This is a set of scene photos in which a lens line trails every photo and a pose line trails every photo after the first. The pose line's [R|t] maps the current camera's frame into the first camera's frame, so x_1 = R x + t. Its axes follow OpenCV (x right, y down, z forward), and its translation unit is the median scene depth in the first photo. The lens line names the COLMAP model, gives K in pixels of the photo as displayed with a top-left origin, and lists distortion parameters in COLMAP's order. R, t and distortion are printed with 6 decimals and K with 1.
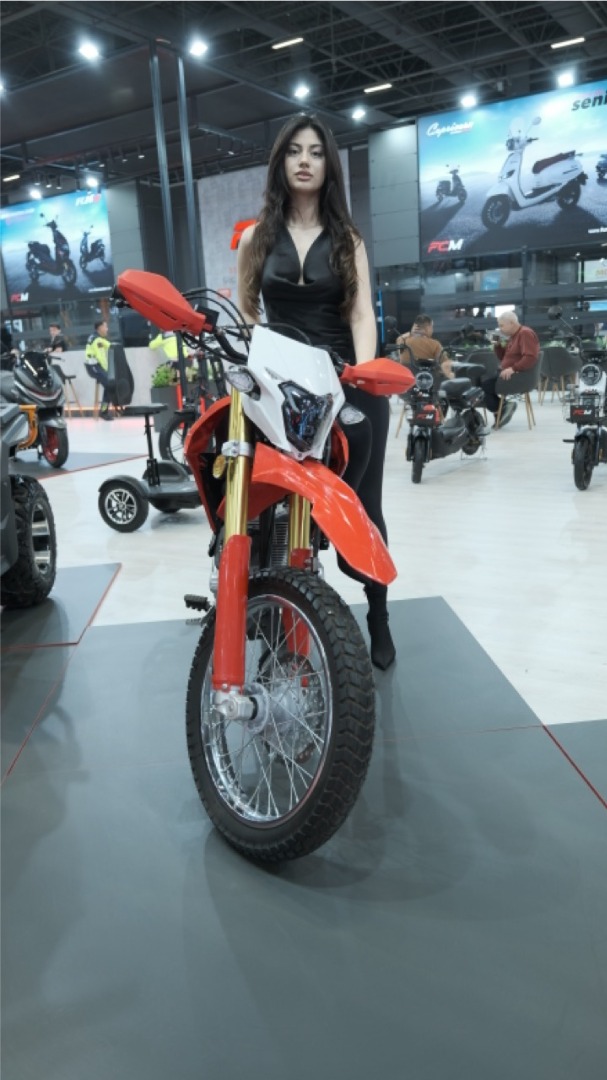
lens RADIAL K [[857.8, 0, 303.5], [0, 857.8, 540.0], [0, 0, 1]] dist [-0.003095, 0.000246]
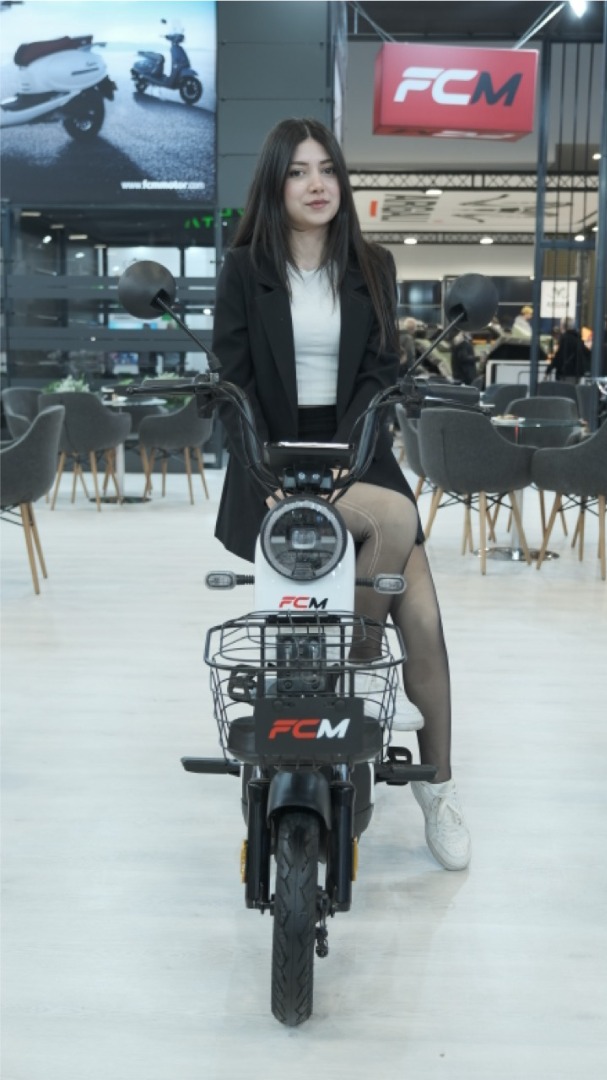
lens RADIAL K [[1066.2, 0, 303.5], [0, 1066.2, 540.0], [0, 0, 1]] dist [0.002247, 0.008586]
pose [[0.868096, -0.015789, 0.496144, 0.091299], [0.050826, 0.997068, -0.057198, -0.088427], [-0.493787, 0.074870, 0.866354, 0.368610]]
